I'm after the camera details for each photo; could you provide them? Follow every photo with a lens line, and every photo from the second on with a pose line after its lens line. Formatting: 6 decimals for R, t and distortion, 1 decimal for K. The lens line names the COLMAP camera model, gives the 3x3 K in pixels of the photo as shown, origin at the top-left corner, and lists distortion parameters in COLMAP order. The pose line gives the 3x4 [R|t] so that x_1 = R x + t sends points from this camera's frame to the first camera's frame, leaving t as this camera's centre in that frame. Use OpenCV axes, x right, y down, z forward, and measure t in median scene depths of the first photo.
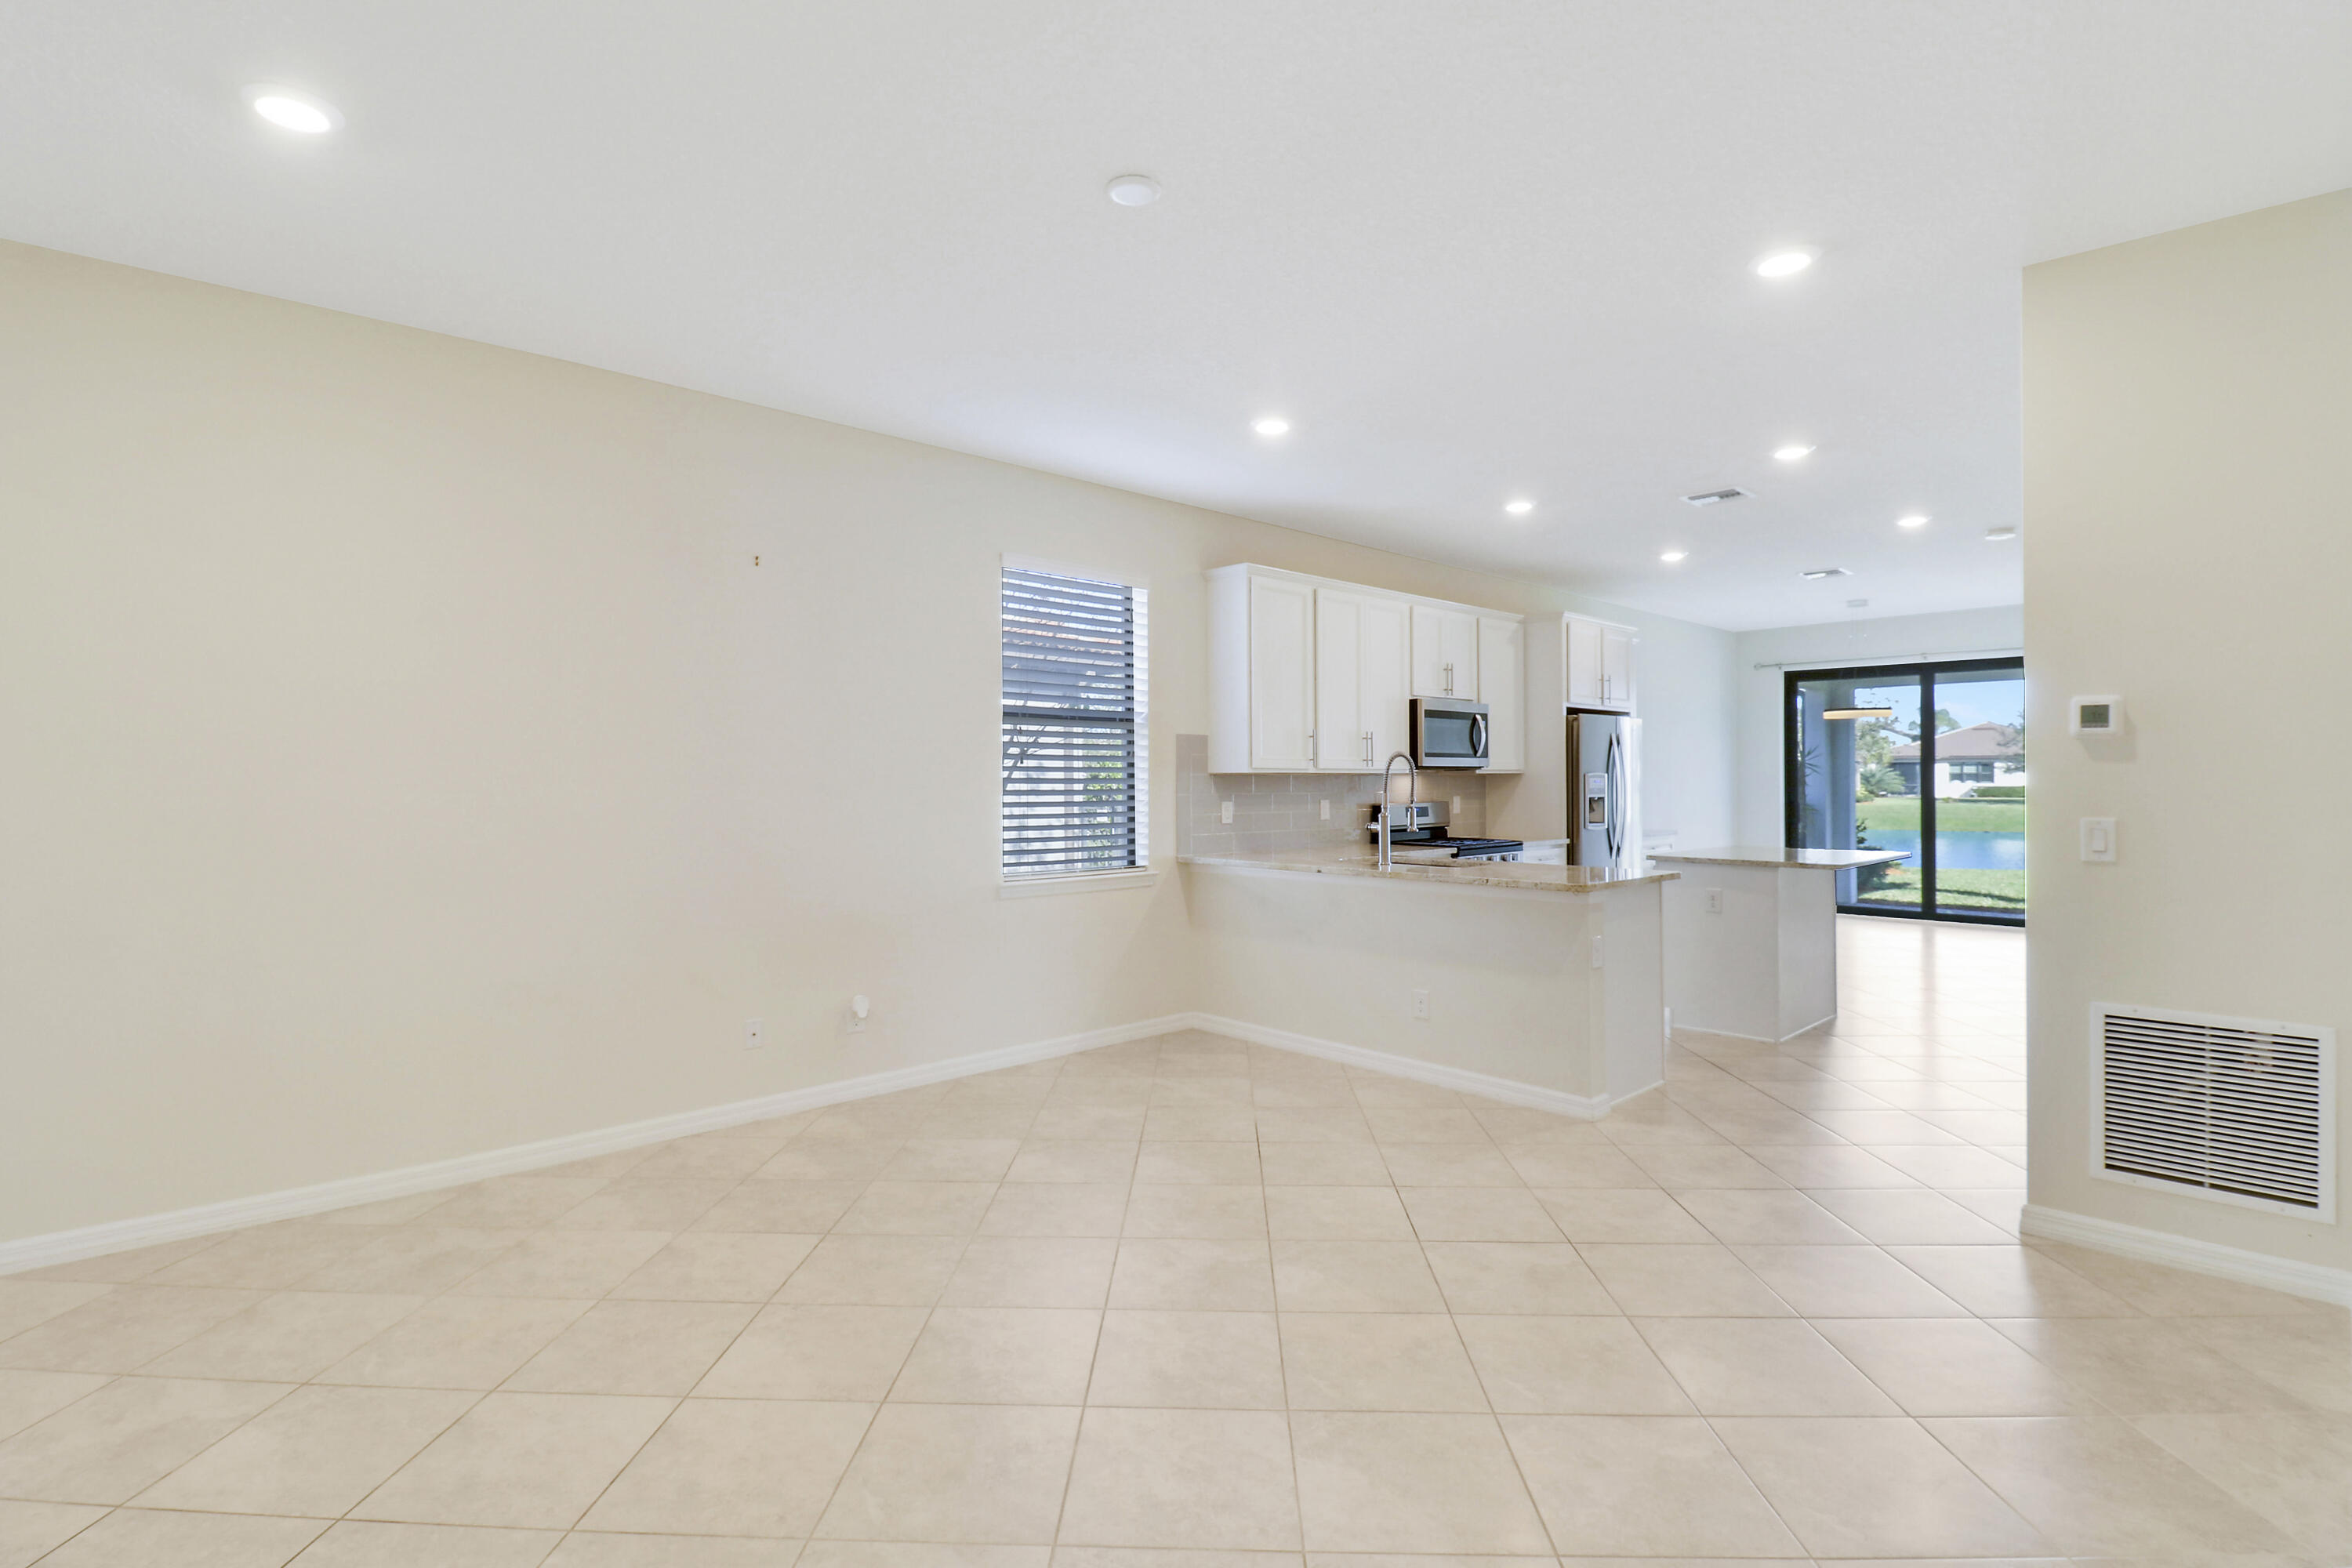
lens RADIAL K [[1100.7, 0, 1211.8], [0, 1100.7, 776.6], [0, 0, 1]] dist [-0.003324, -0.000648]
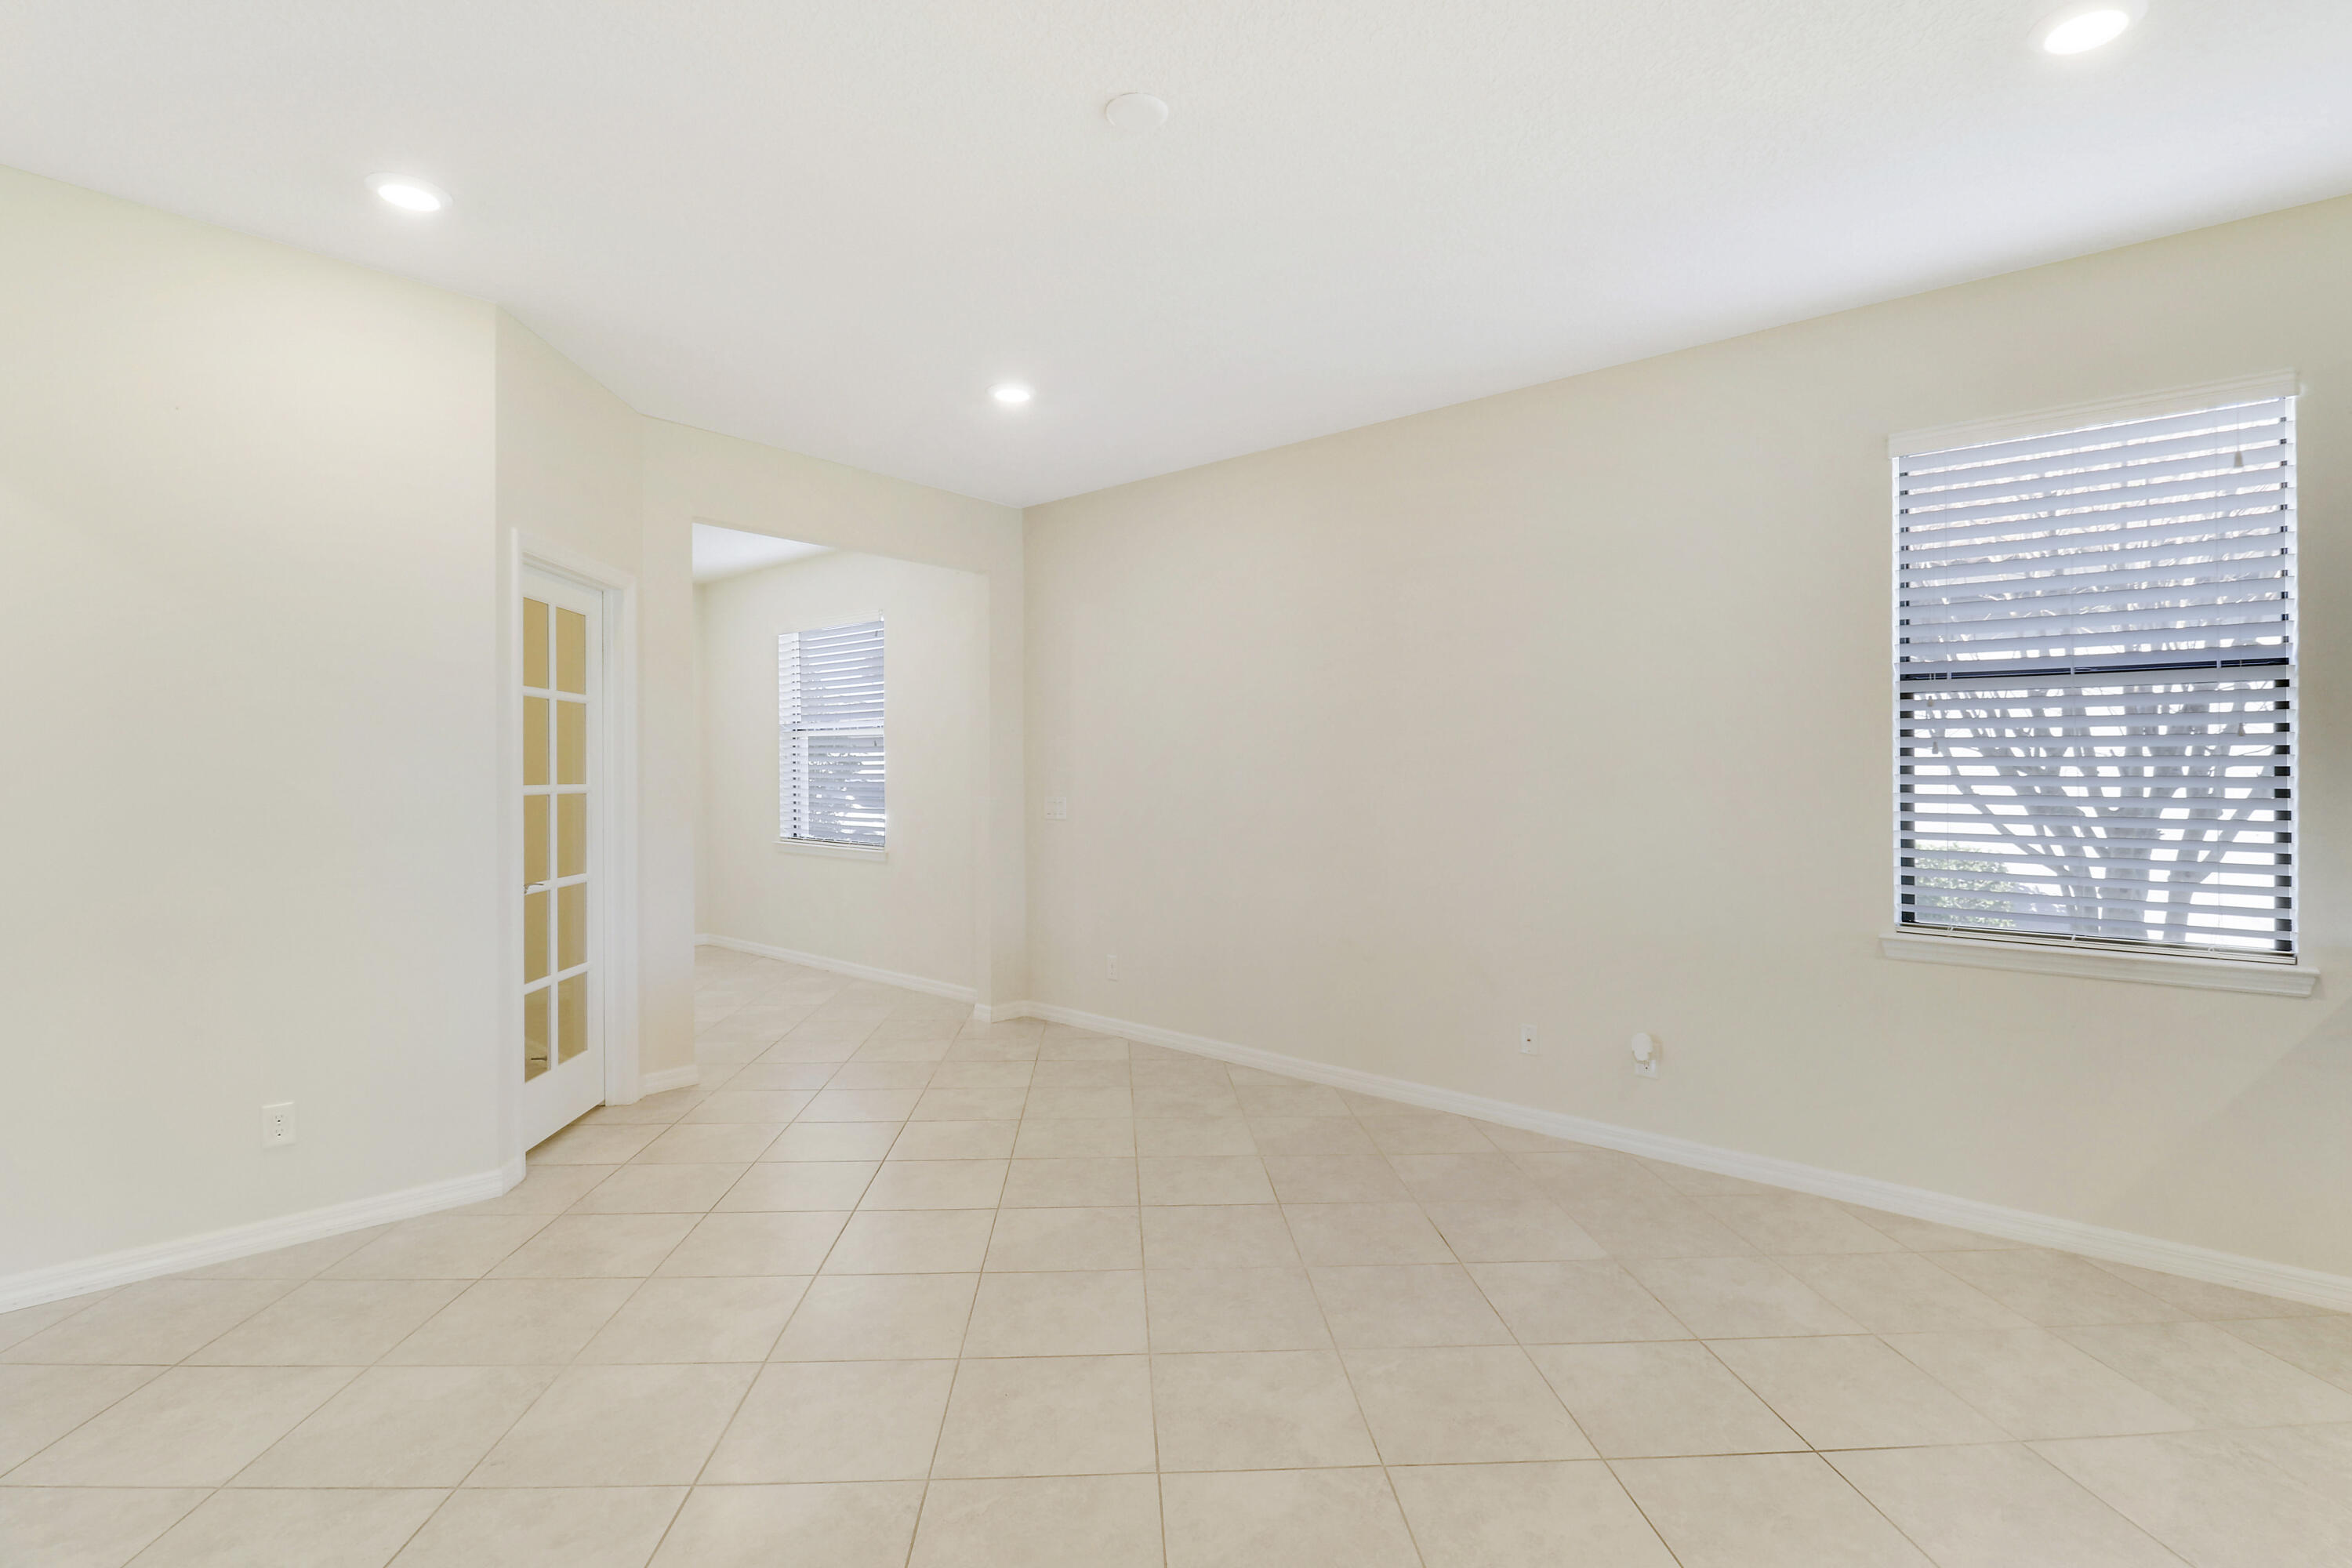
lens RADIAL K [[1139.9, 0, 1173.2], [0, 1139.9, 762.9], [0, 0, 1]] dist [0.002255, 0.000204]
pose [[0.070397, -0.002528, -0.997516, 0.331217], [-0.001078, 0.999996, -0.002610, -0.002492], [0.997519, 0.001259, 0.070394, 0.369702]]
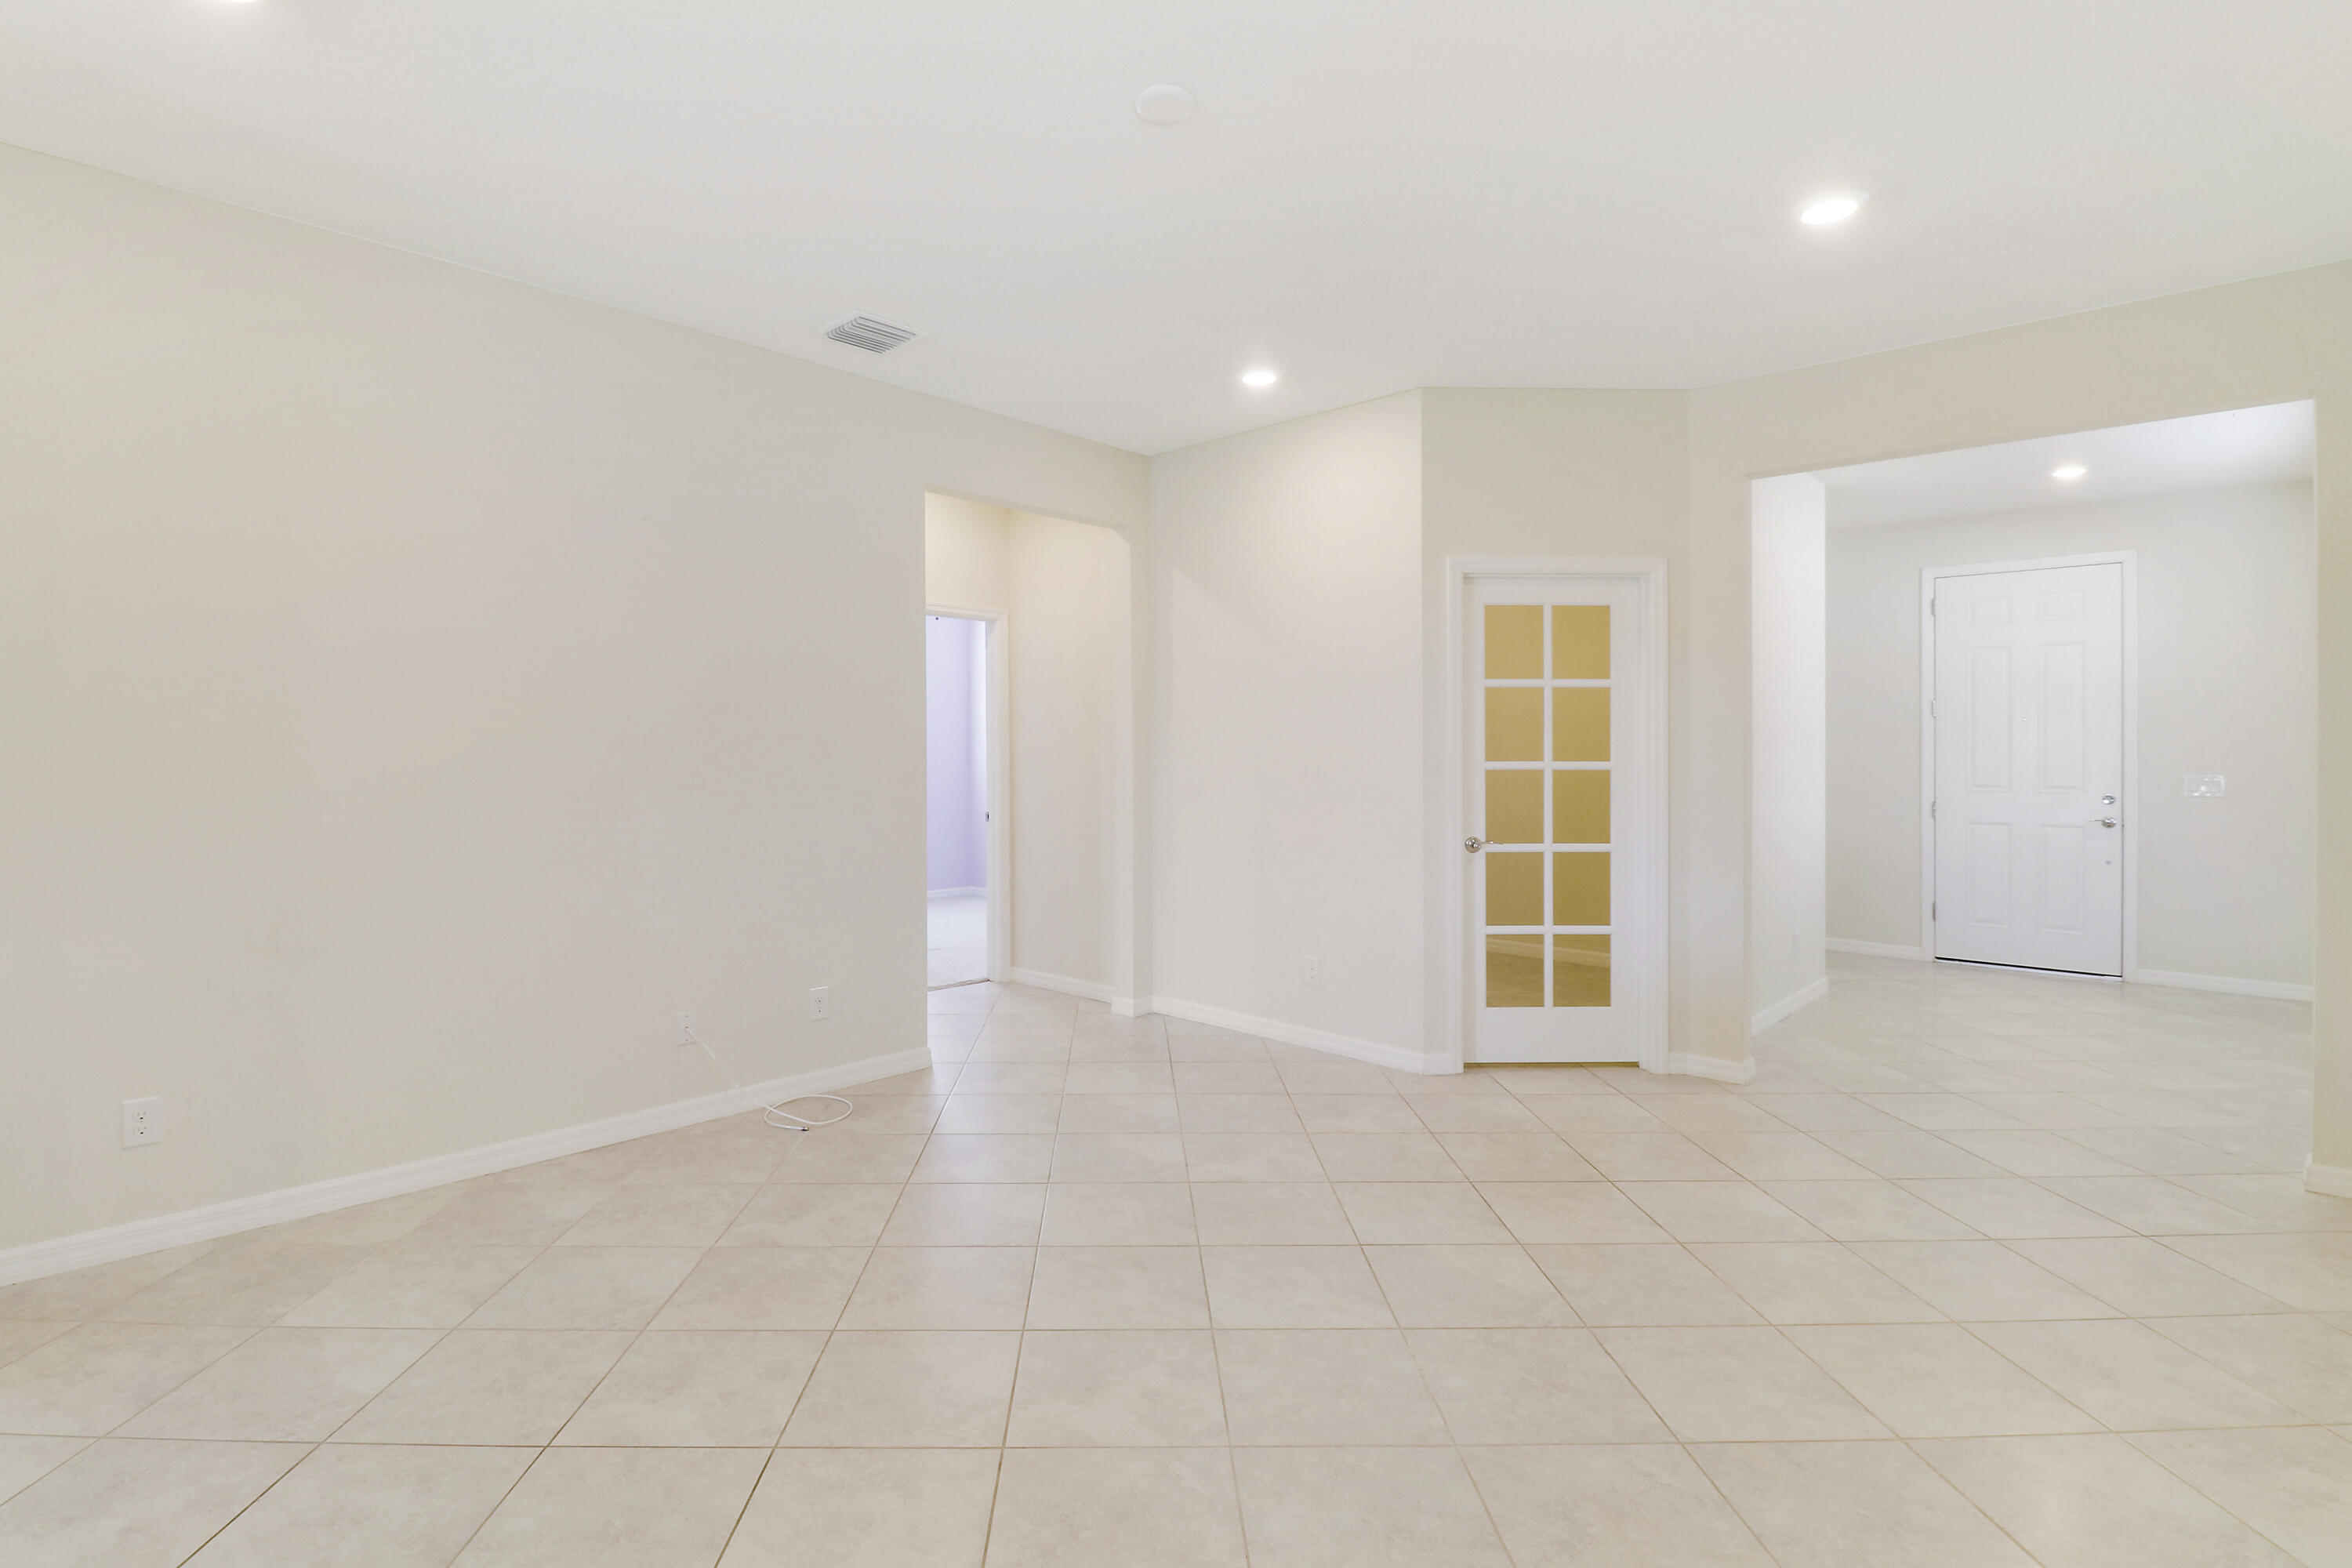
lens RADIAL K [[1125.7, 0, 1128.4], [0, 1125.7, 754.6], [0, 0, 1]] dist [-0.000819, -0.000292]
pose [[-0.999690, 0.000438, -0.024886, -0.001745], [0.000452, 1.000000, -0.000522, 0.004001], [0.024886, -0.000533, -0.999690, 0.745165]]
